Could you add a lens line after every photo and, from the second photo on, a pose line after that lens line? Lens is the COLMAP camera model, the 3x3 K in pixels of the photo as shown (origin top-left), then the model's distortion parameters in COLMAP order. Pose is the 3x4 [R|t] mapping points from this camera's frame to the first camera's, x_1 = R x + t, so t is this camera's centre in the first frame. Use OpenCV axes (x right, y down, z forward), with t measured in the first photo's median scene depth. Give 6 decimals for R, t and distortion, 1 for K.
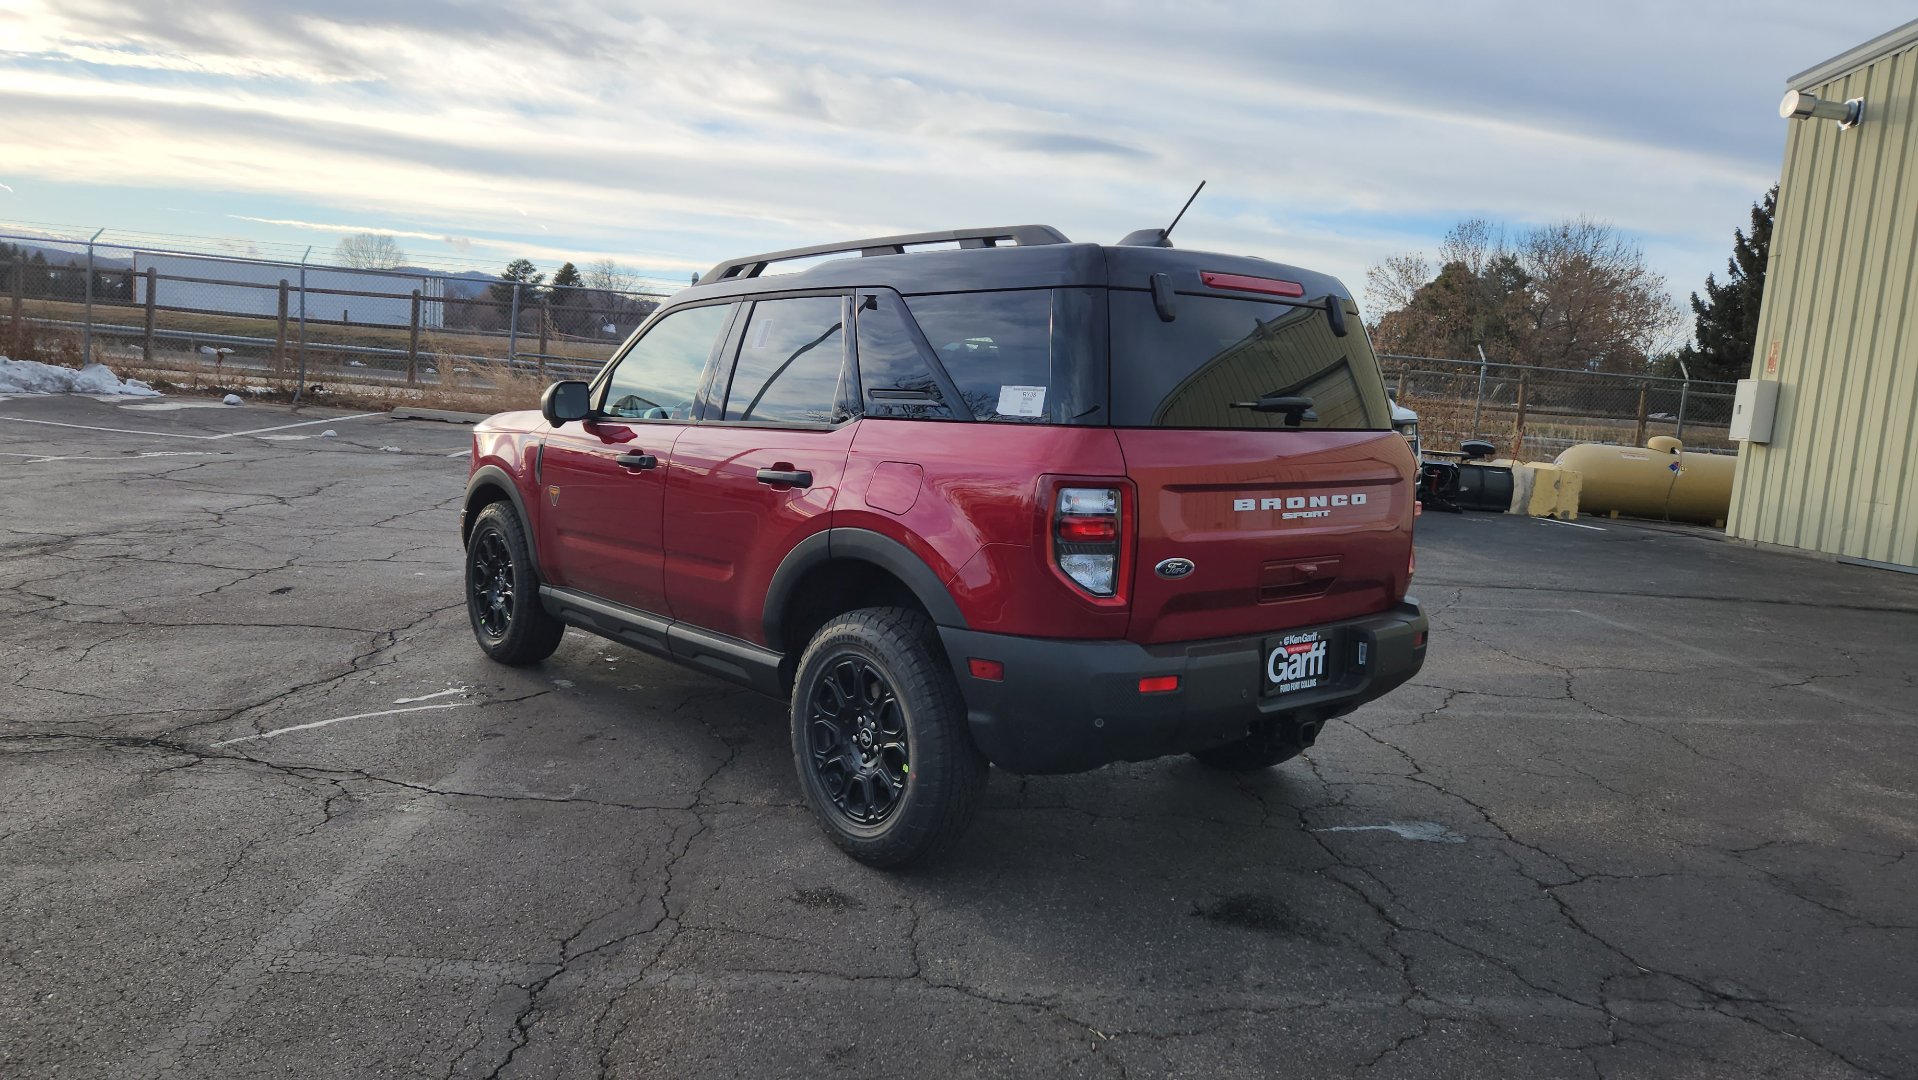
lens RADIAL K [[1276.9, 0, 913.0], [0, 1276.9, 530.7], [0, 0, 1]] dist [0.076676, -0.062931]
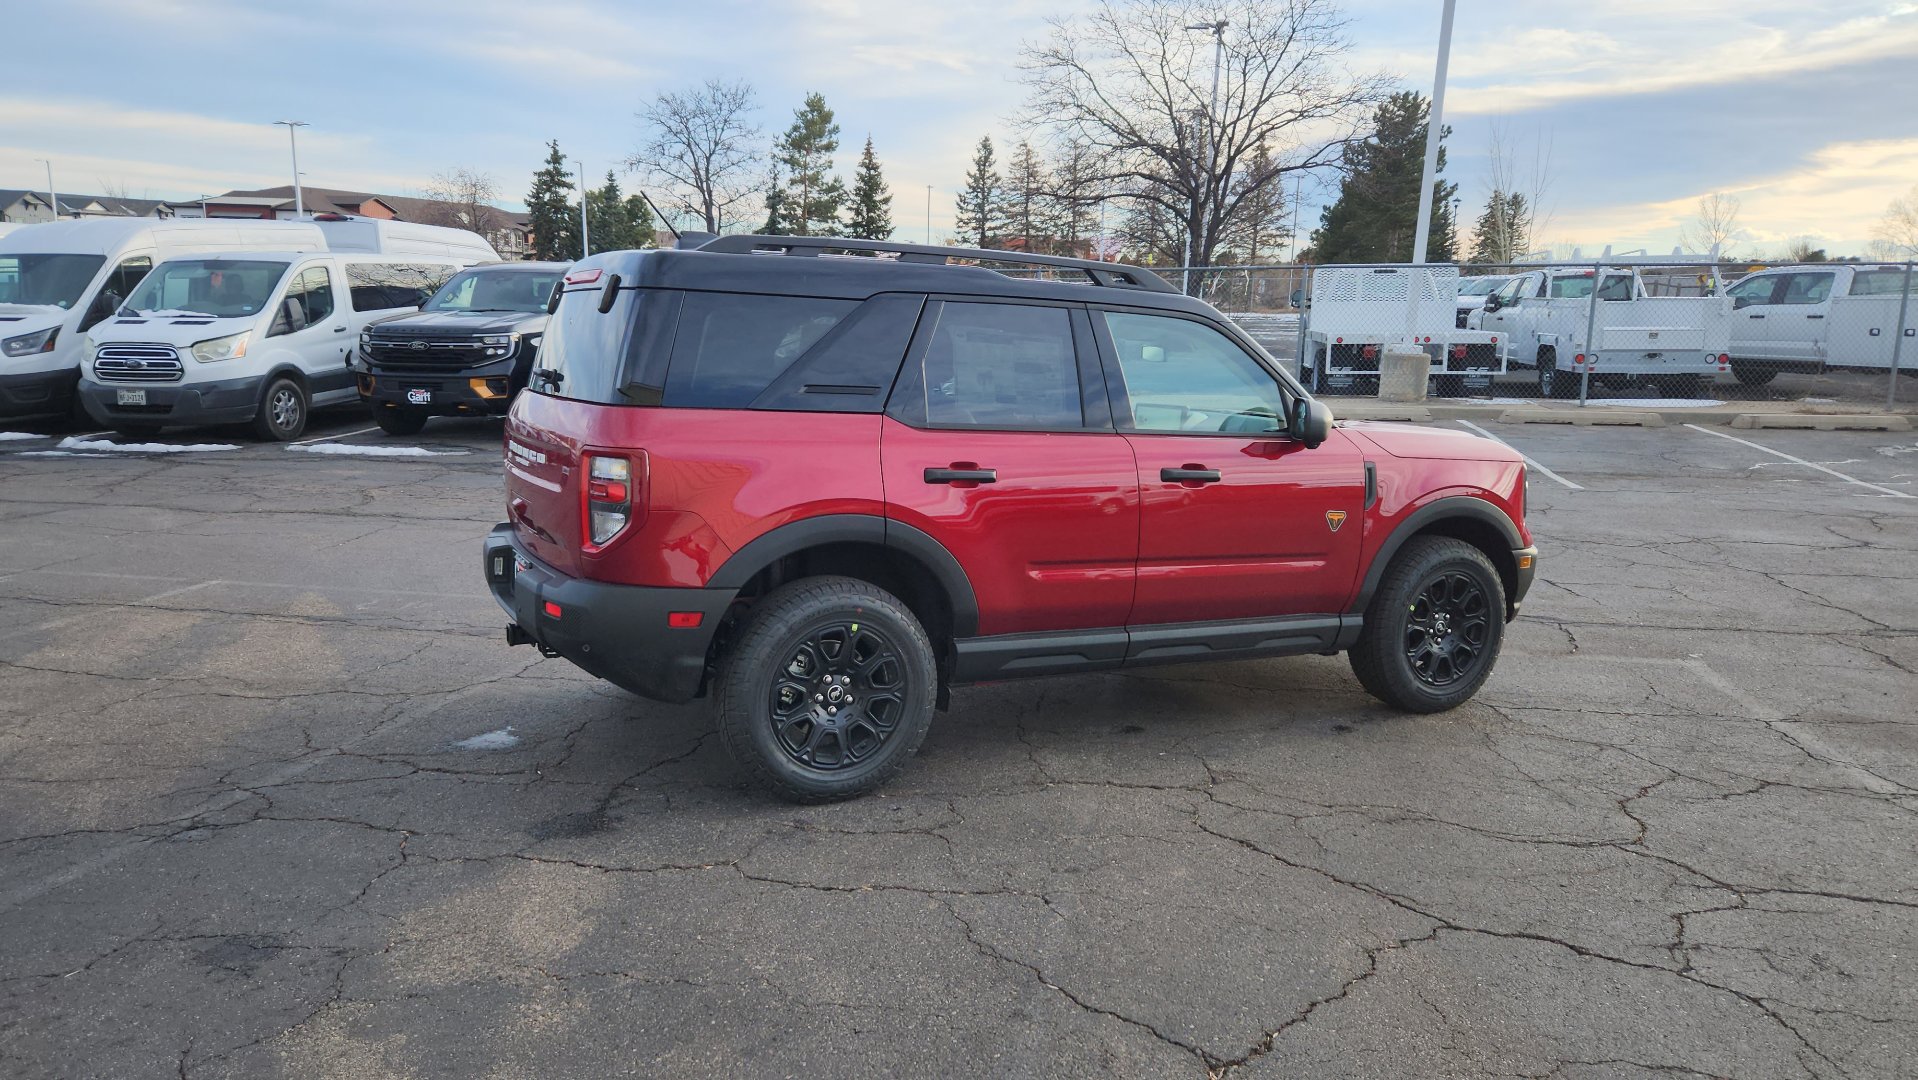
lens RADIAL K [[1276.9, 0, 913.0], [0, 1276.9, 530.7], [0, 0, 1]] dist [0.076676, -0.062931]
pose [[-0.204842, 0.097441, -0.973933, 1.358779], [-0.146380, 0.980793, 0.128915, -0.152468], [0.967787, 0.168971, -0.186645, 1.508122]]
